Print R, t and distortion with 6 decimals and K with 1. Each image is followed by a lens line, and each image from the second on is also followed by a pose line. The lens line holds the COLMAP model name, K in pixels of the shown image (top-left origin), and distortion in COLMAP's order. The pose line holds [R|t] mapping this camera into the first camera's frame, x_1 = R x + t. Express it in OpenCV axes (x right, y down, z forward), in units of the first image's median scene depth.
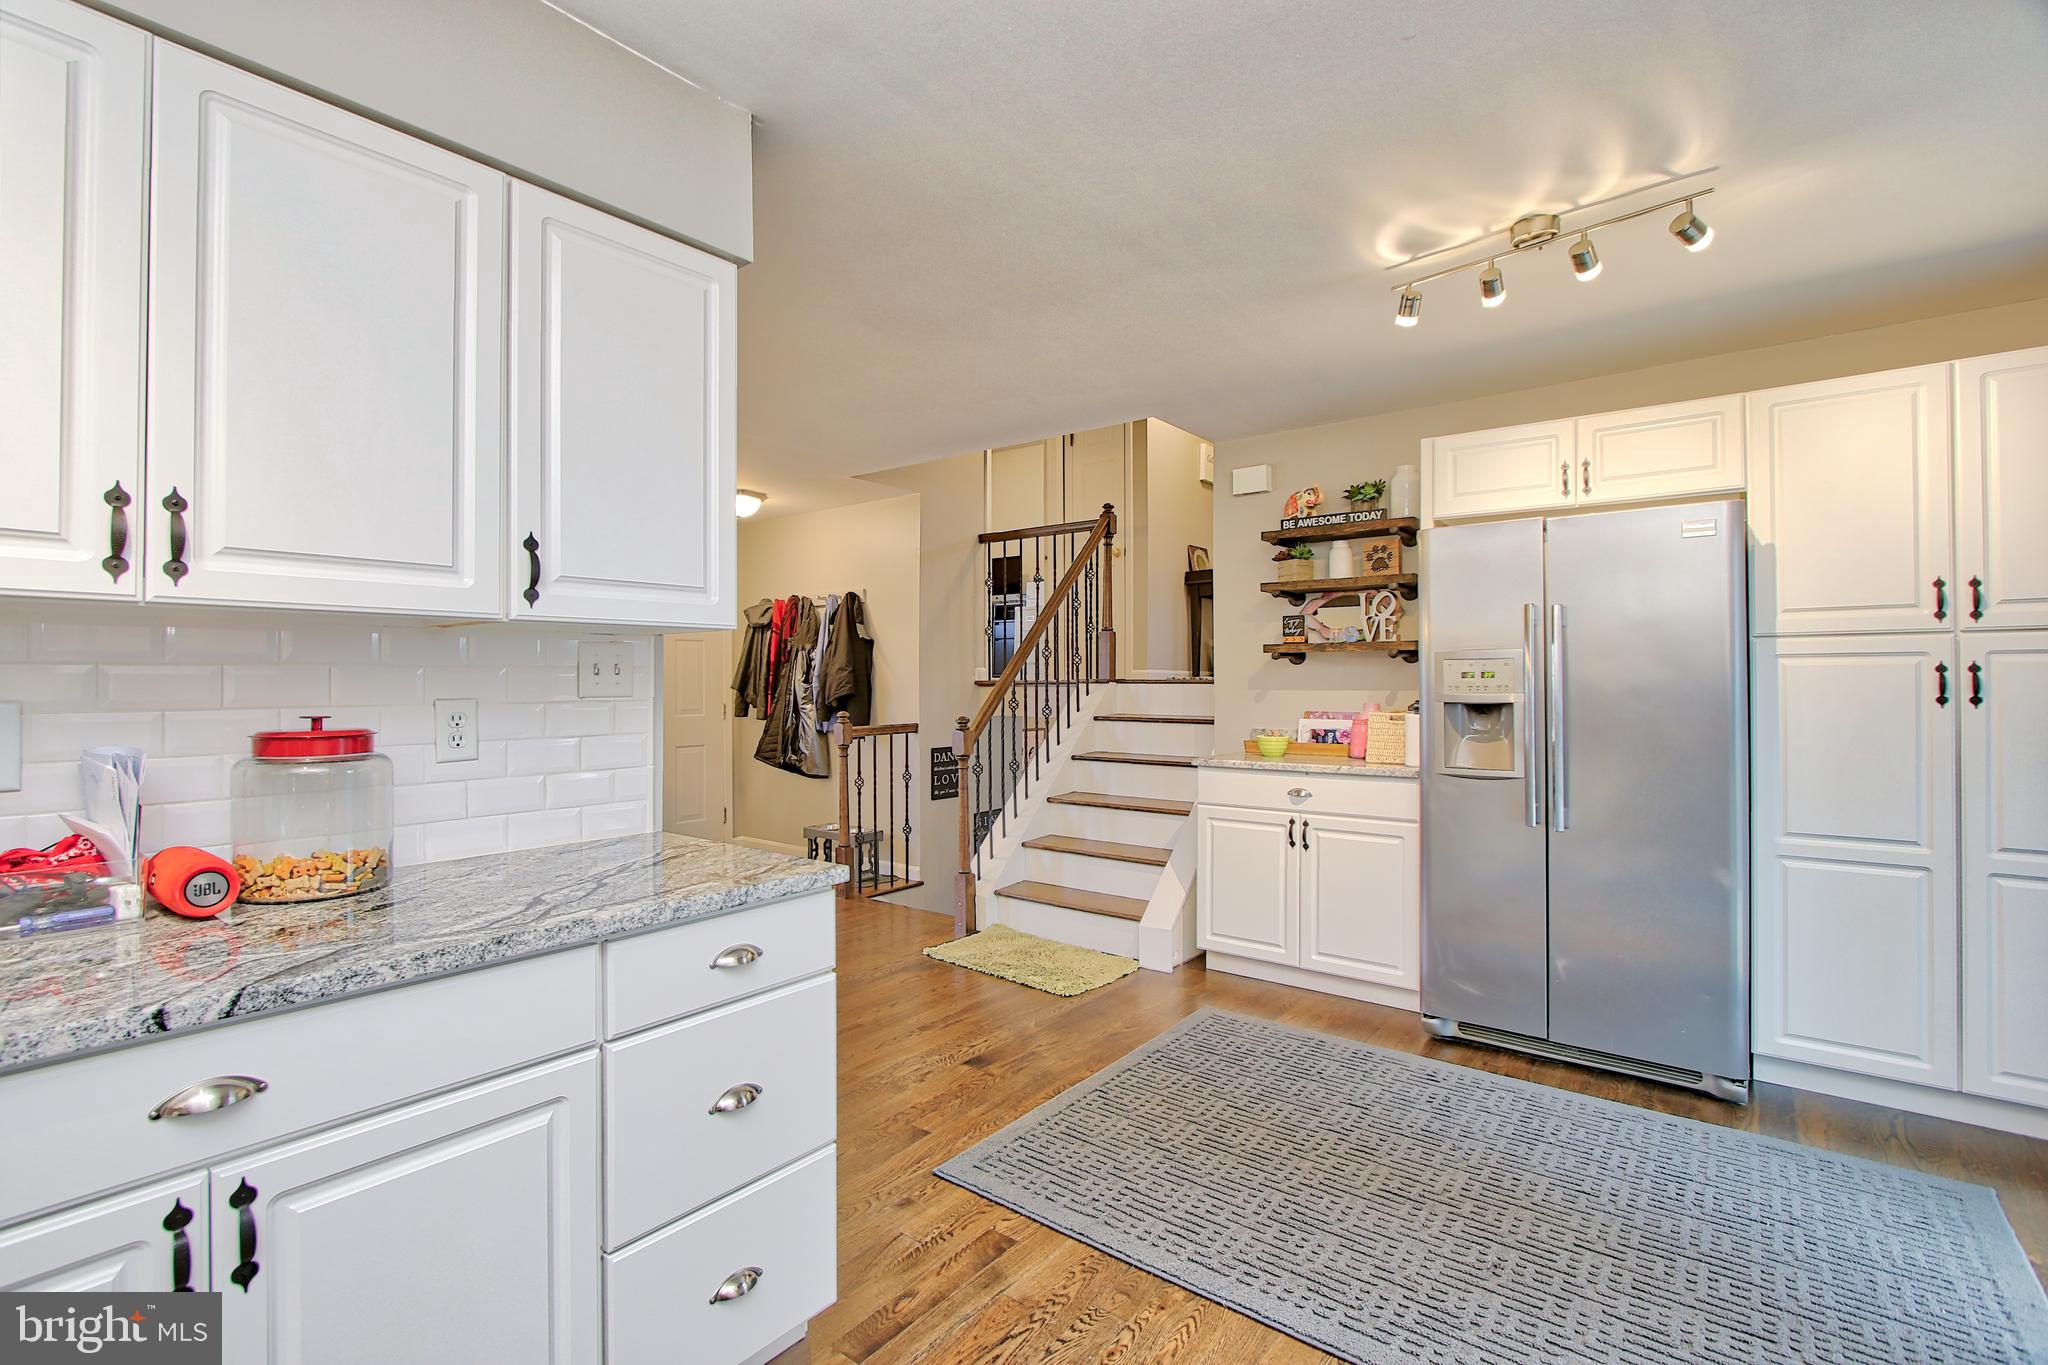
lens RADIAL K [[937.8, 0, 1004.1], [0, 937.8, 675.5], [0, 0, 1]] dist [-0.019086, 0.001863]
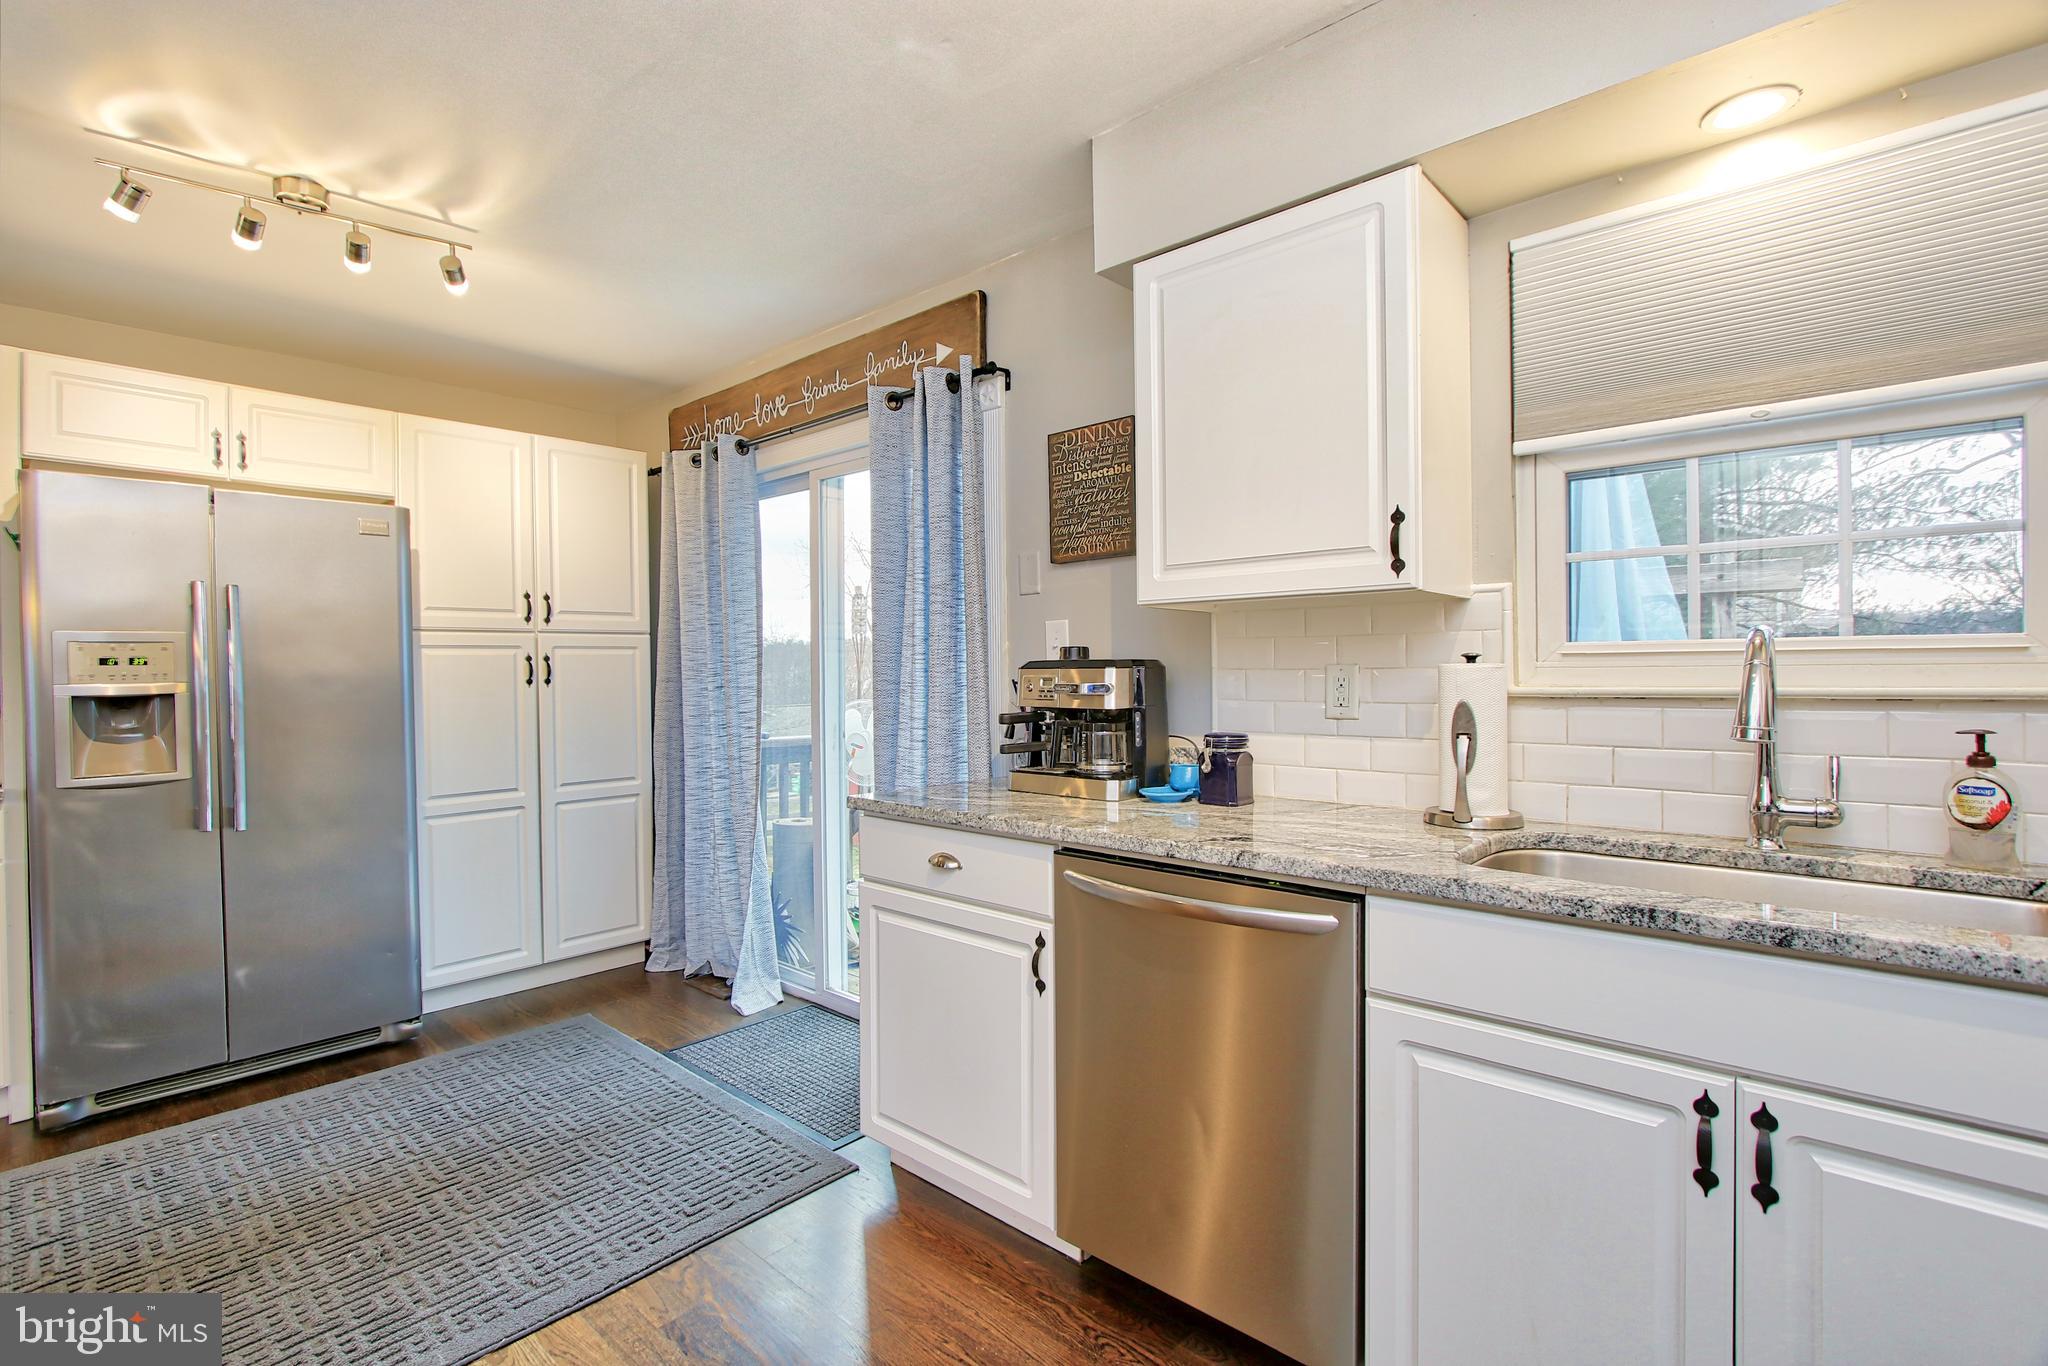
lens RADIAL K [[937.8, 0, 1009.1], [0, 937.8, 674.8], [0, 0, 1]] dist [-0.019086, 0.001863]
pose [[0.058235, -0.004437, 0.998293, -0.323923], [0.005787, 0.999975, 0.004107, 0.015401], [-0.998286, 0.005538, 0.058260, 0.214264]]
